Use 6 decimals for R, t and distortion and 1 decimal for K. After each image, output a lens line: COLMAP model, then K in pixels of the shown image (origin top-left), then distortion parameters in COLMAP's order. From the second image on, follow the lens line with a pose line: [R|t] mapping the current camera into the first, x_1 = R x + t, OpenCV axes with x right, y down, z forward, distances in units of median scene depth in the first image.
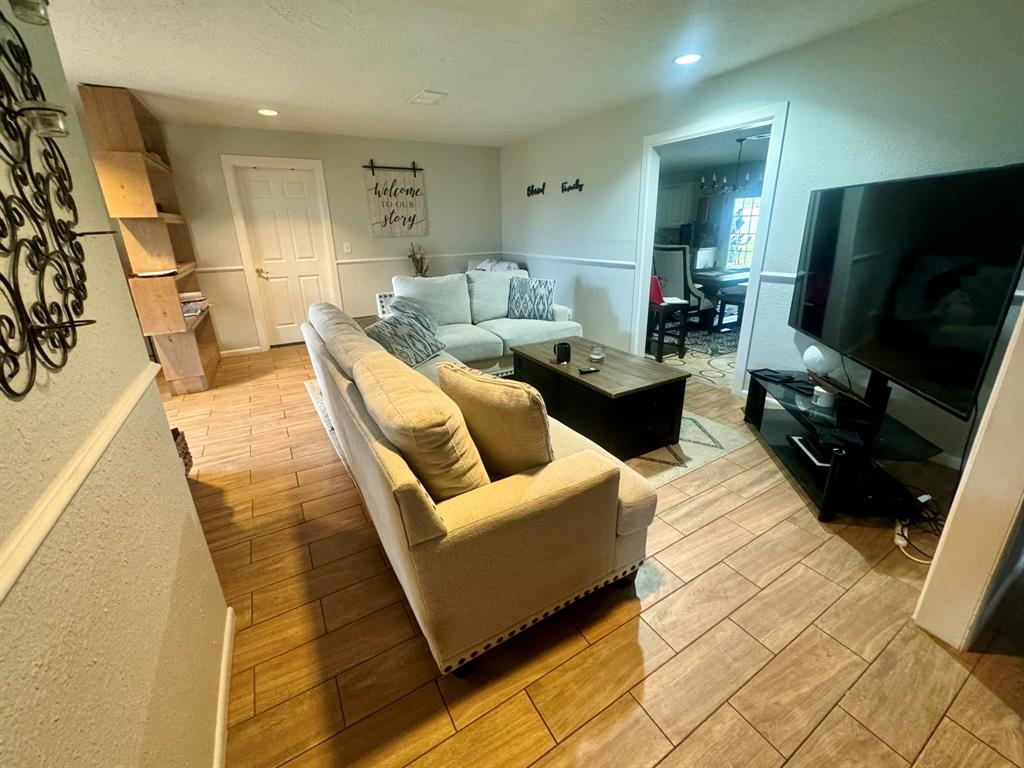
lens RADIAL K [[419.5, 0, 512.1], [0, 419.5, 377.2], [0, 0, 1]] dist [-0.005551, 0.000953]
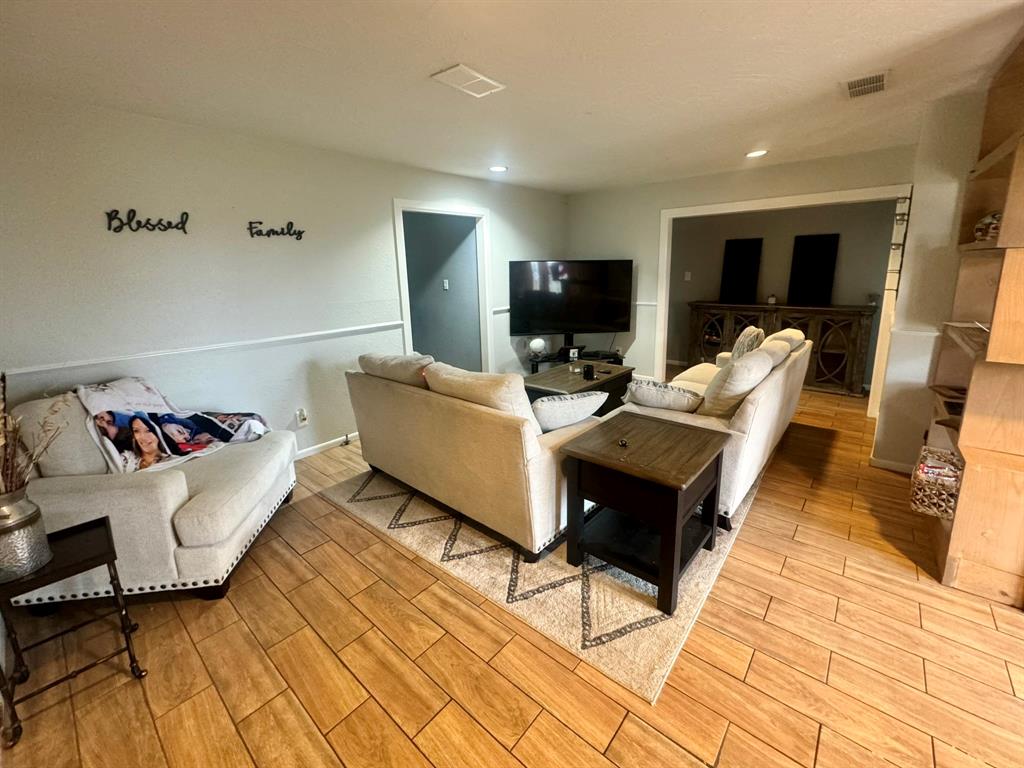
lens RADIAL K [[419.5, 0, 509.5], [0, 419.5, 377.5], [0, 0, 1]] dist [-0.005551, 0.000953]
pose [[-0.312176, -0.216067, 0.925128, -0.900473], [0.346335, 0.880896, 0.322604, -0.489211], [-0.884646, 0.421114, -0.200164, 1.310557]]
